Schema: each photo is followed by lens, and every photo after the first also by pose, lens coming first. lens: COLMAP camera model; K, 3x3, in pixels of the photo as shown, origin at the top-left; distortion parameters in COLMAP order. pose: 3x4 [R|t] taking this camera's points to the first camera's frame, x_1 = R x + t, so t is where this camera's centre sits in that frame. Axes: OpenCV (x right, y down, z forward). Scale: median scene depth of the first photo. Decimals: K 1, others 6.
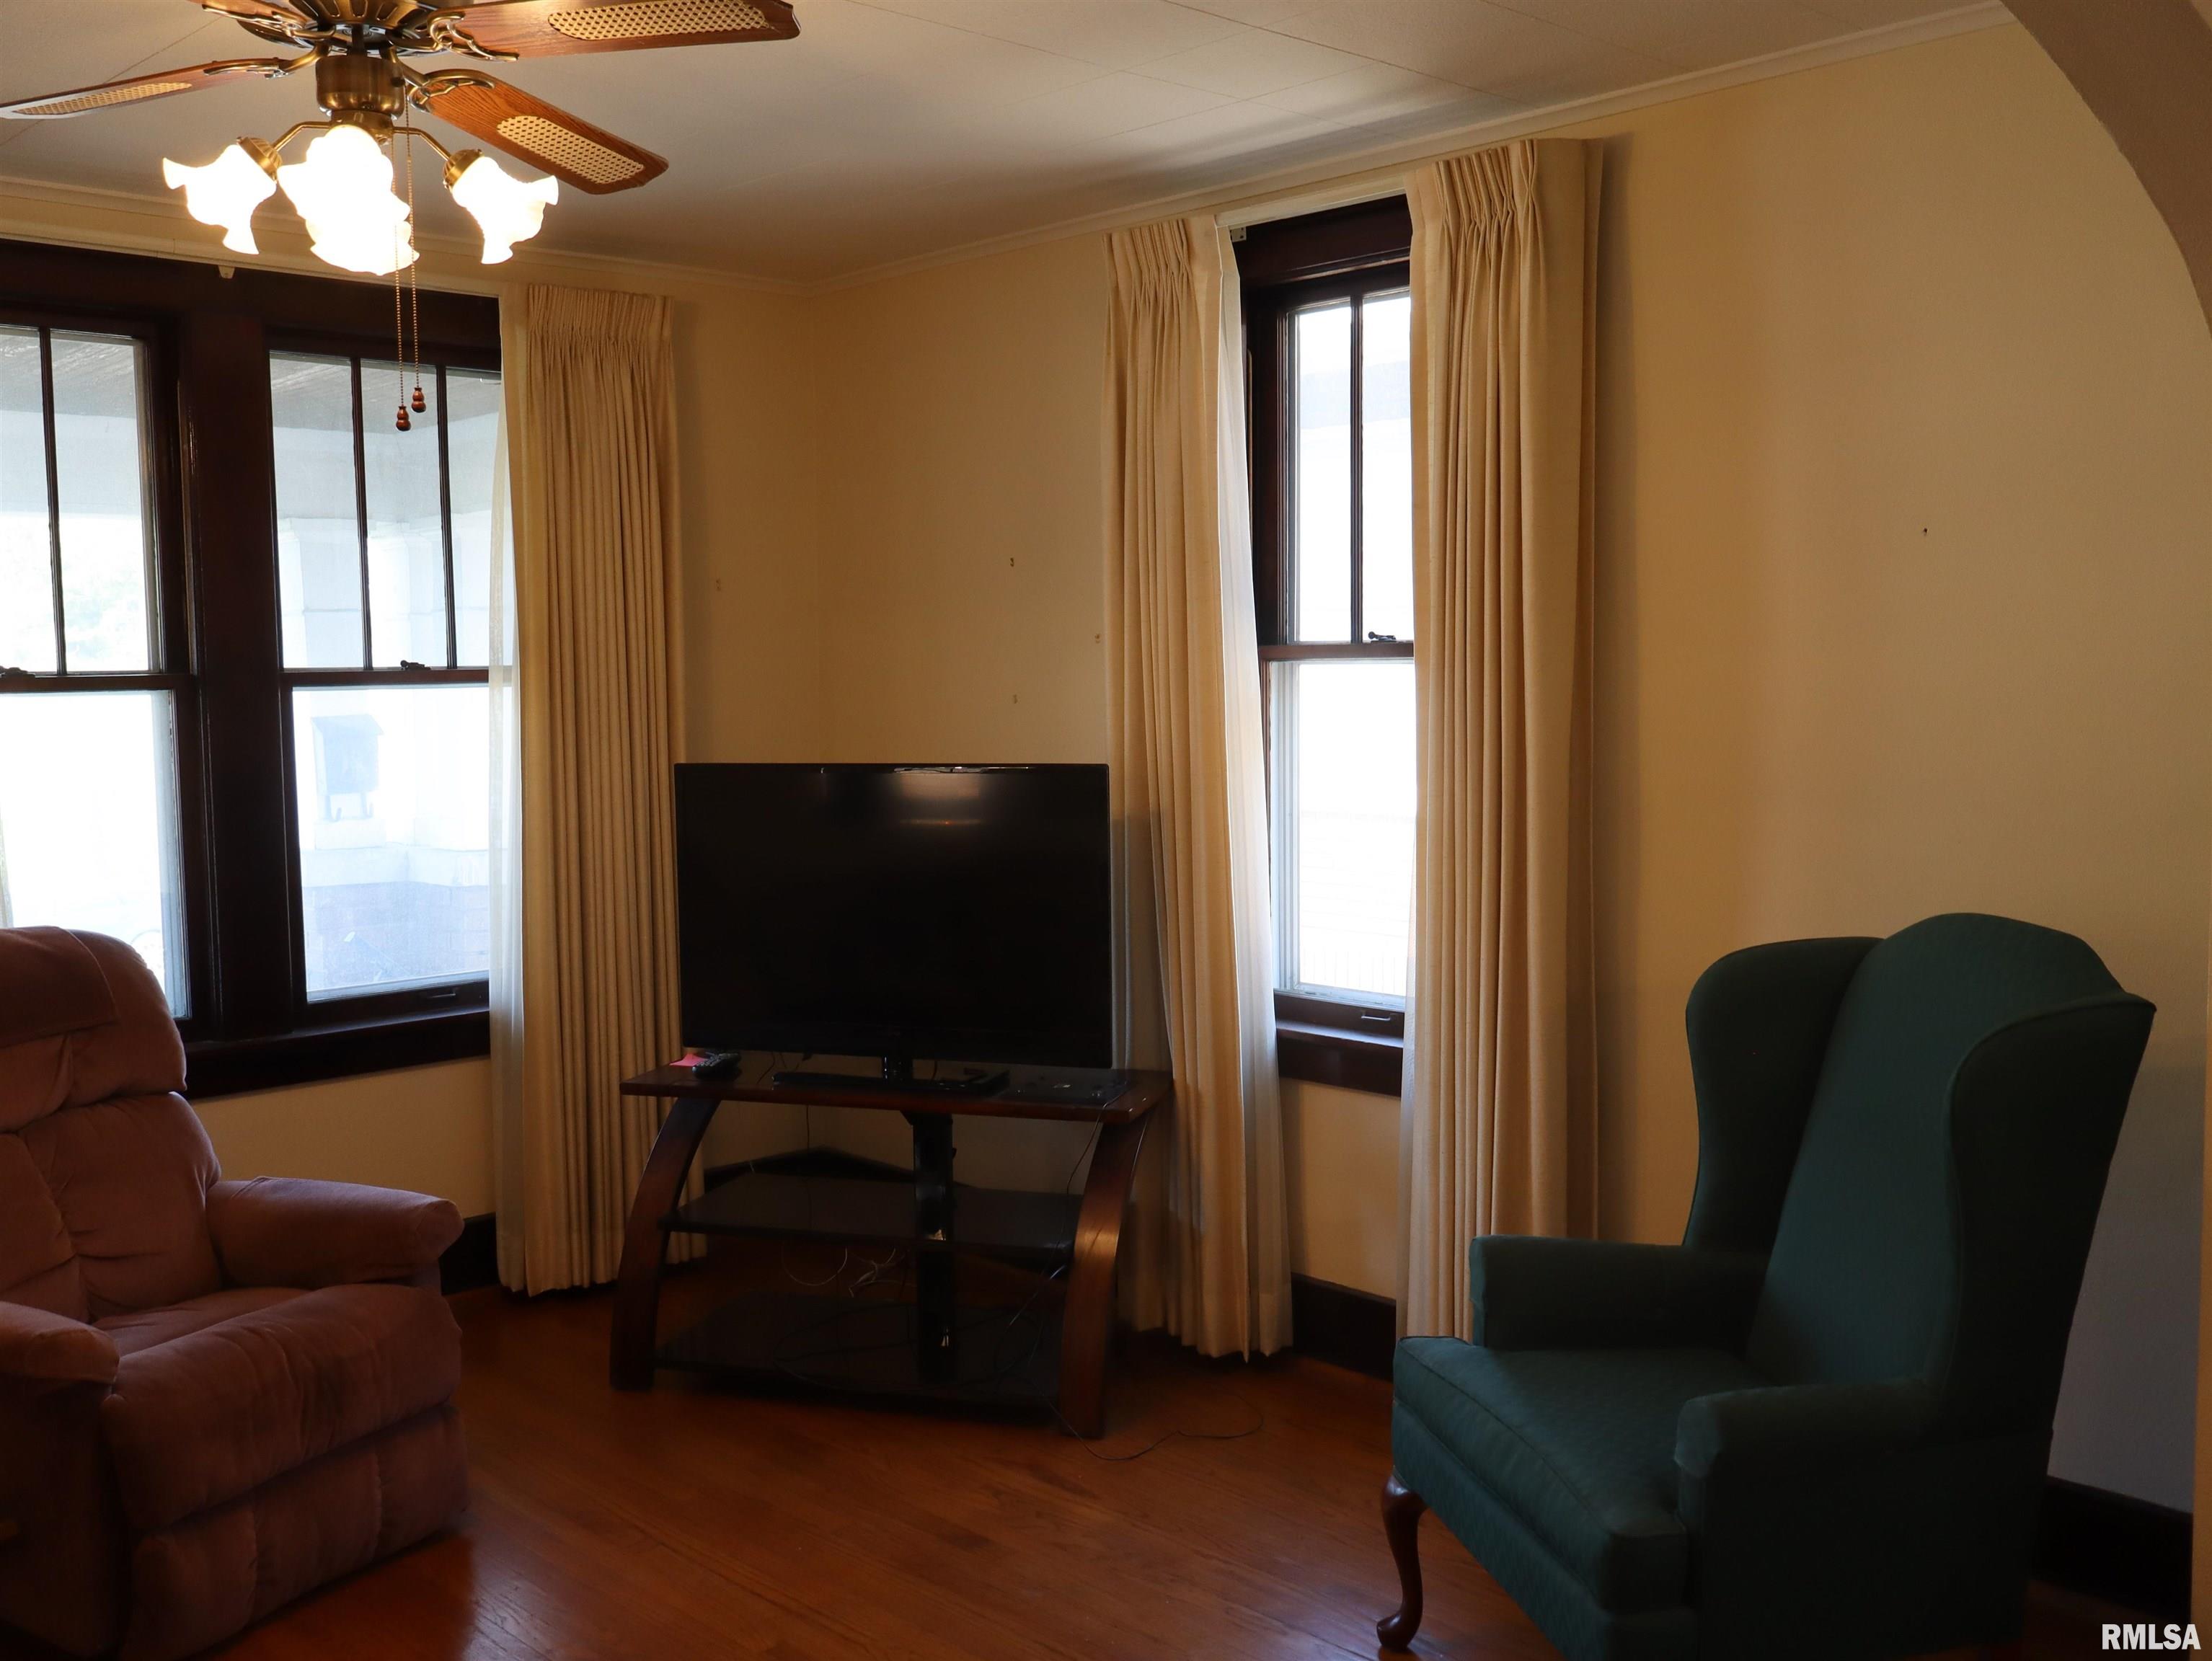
lens RADIAL K [[2088.1, 0, 1106.0], [0, 2088.1, 830.5], [0, 0, 1]] dist [-0.002894, 0.013659]
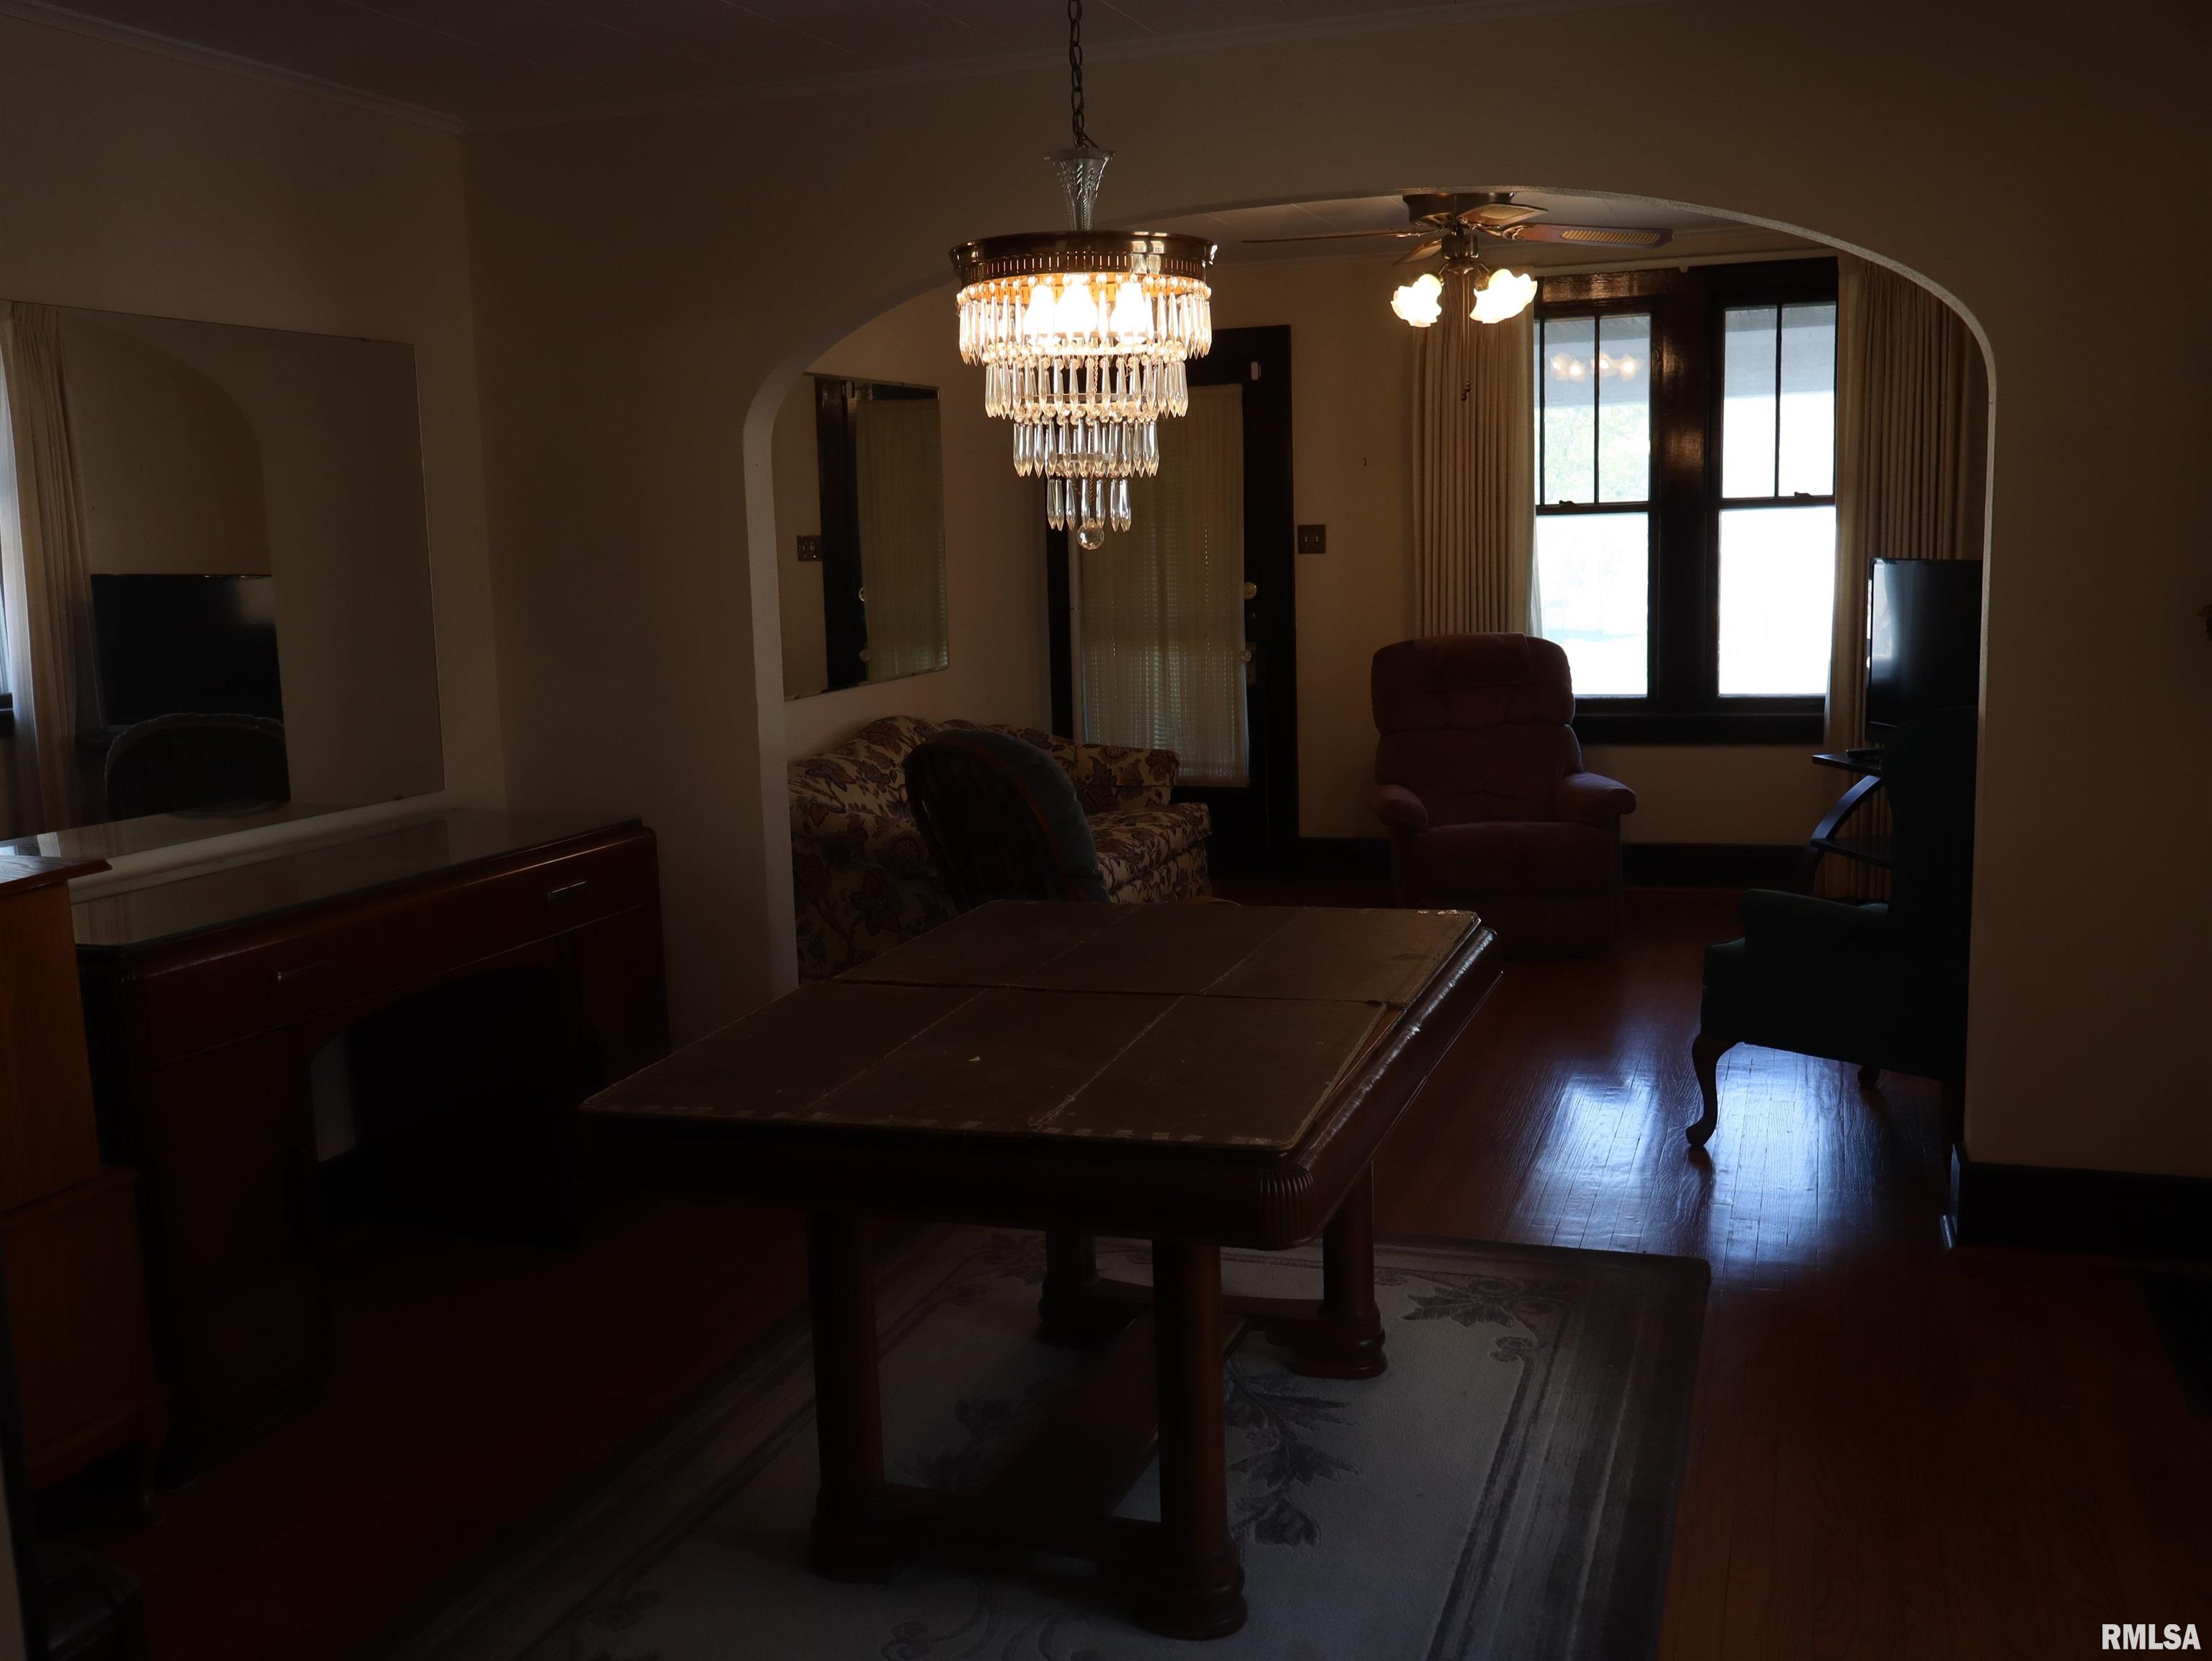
lens RADIAL K [[2188.3, 0, 1104.2], [0, 2188.3, 827.7], [0, 0, 1]] dist [0.044195, -0.013535]
pose [[0.442352, 0.127135, -0.887785, 1.002865], [-0.049483, 0.991853, 0.117383, 0.002777], [0.895476, -0.007995, 0.445039, -0.241333]]
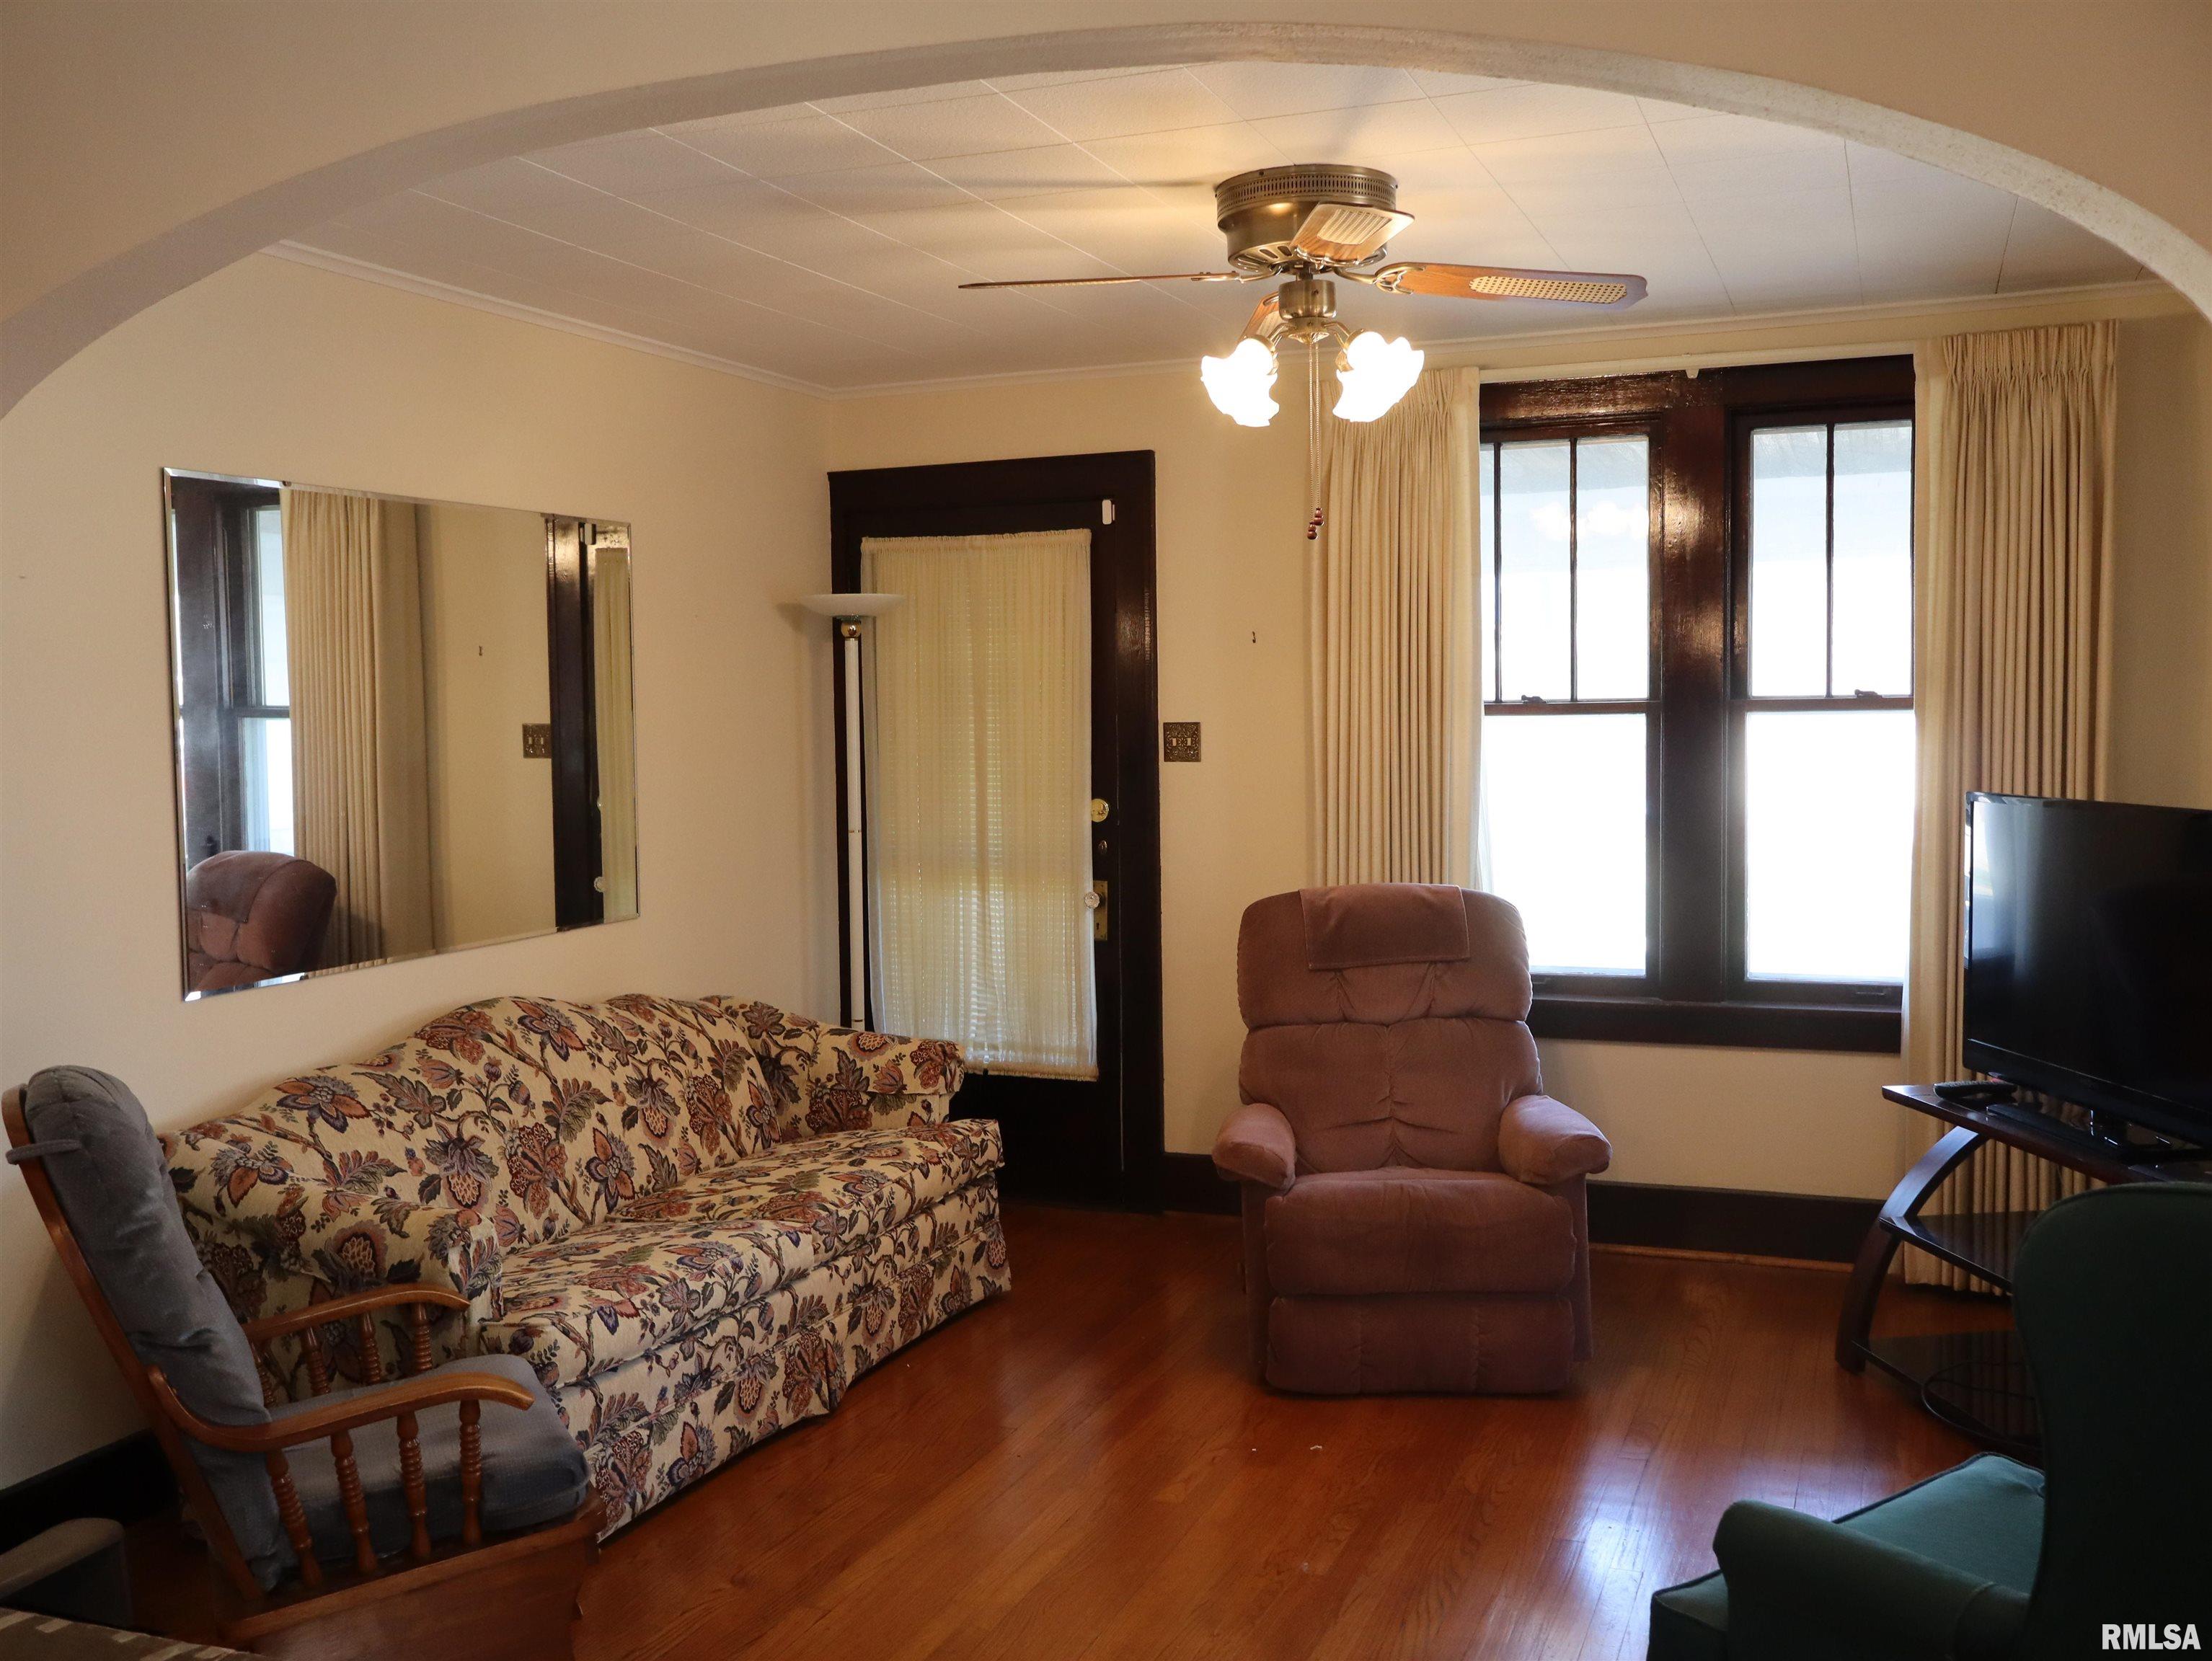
lens RADIAL K [[2088.1, 0, 1106.0], [0, 2088.1, 830.5], [0, 0, 1]] dist [-0.002894, 0.013659]
pose [[0.394174, 0.067762, -0.916534, 0.555129], [-0.066367, 0.996773, 0.045152, -0.031519], [0.916636, 0.043030, 0.397399, 0.199753]]
